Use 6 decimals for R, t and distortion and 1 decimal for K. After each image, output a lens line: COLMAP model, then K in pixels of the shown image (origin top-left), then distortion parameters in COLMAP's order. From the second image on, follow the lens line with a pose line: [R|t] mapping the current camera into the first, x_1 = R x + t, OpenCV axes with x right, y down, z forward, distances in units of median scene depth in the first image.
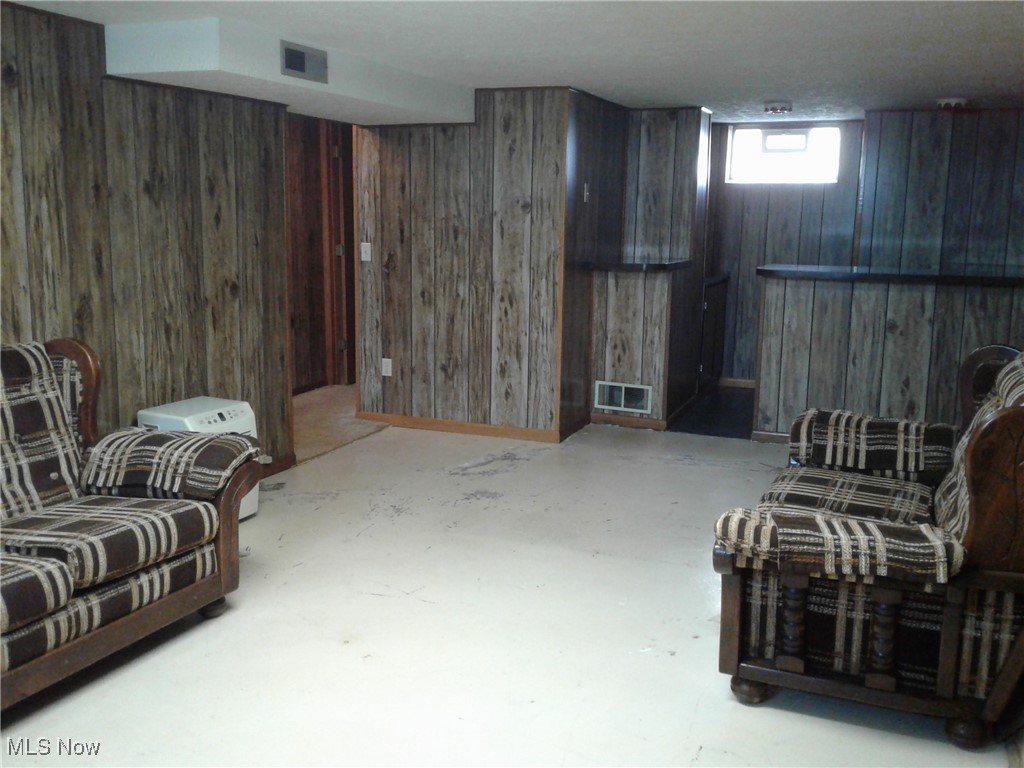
lens RADIAL K [[983.8, 0, 512.2], [0, 983.8, 382.8], [0, 0, 1]] dist [0.023074, 0.000000]
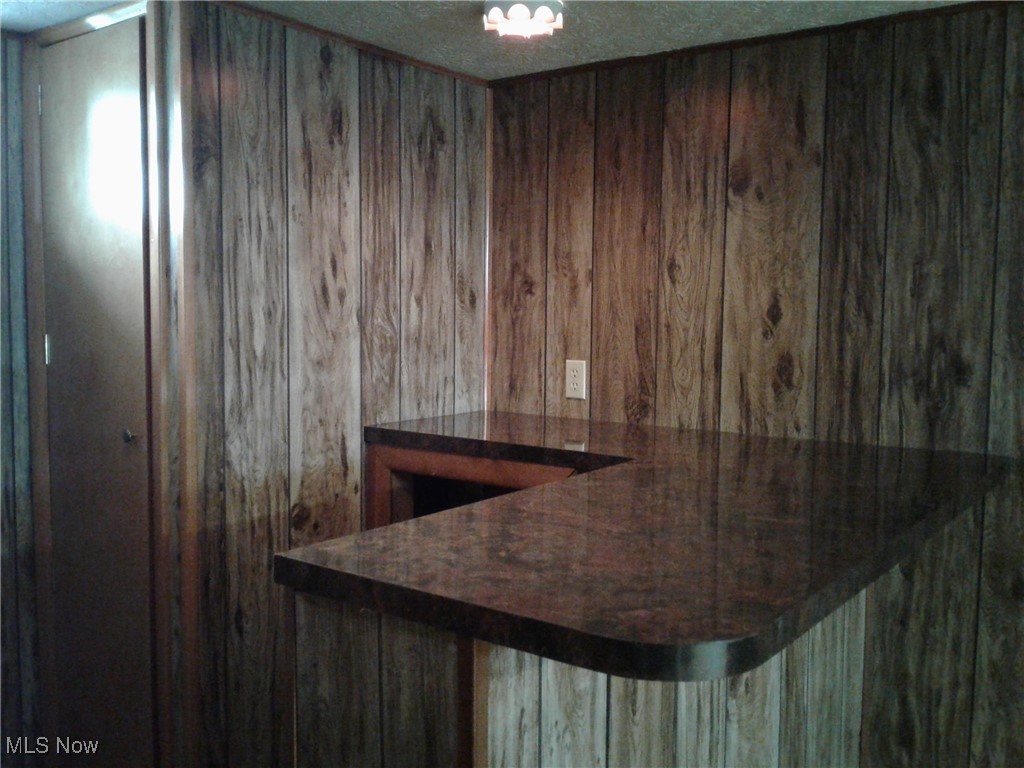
lens RADIAL K [[983.8, 0, 511.8], [0, 983.8, 384.1], [0, 0, 1]] dist [0.023074, 0.000000]
pose [[0.251568, -0.093708, 0.963292, 0.070046], [0.161387, 0.985428, 0.053714, -0.152548], [-0.954289, 0.141950, 0.263025, 0.851245]]
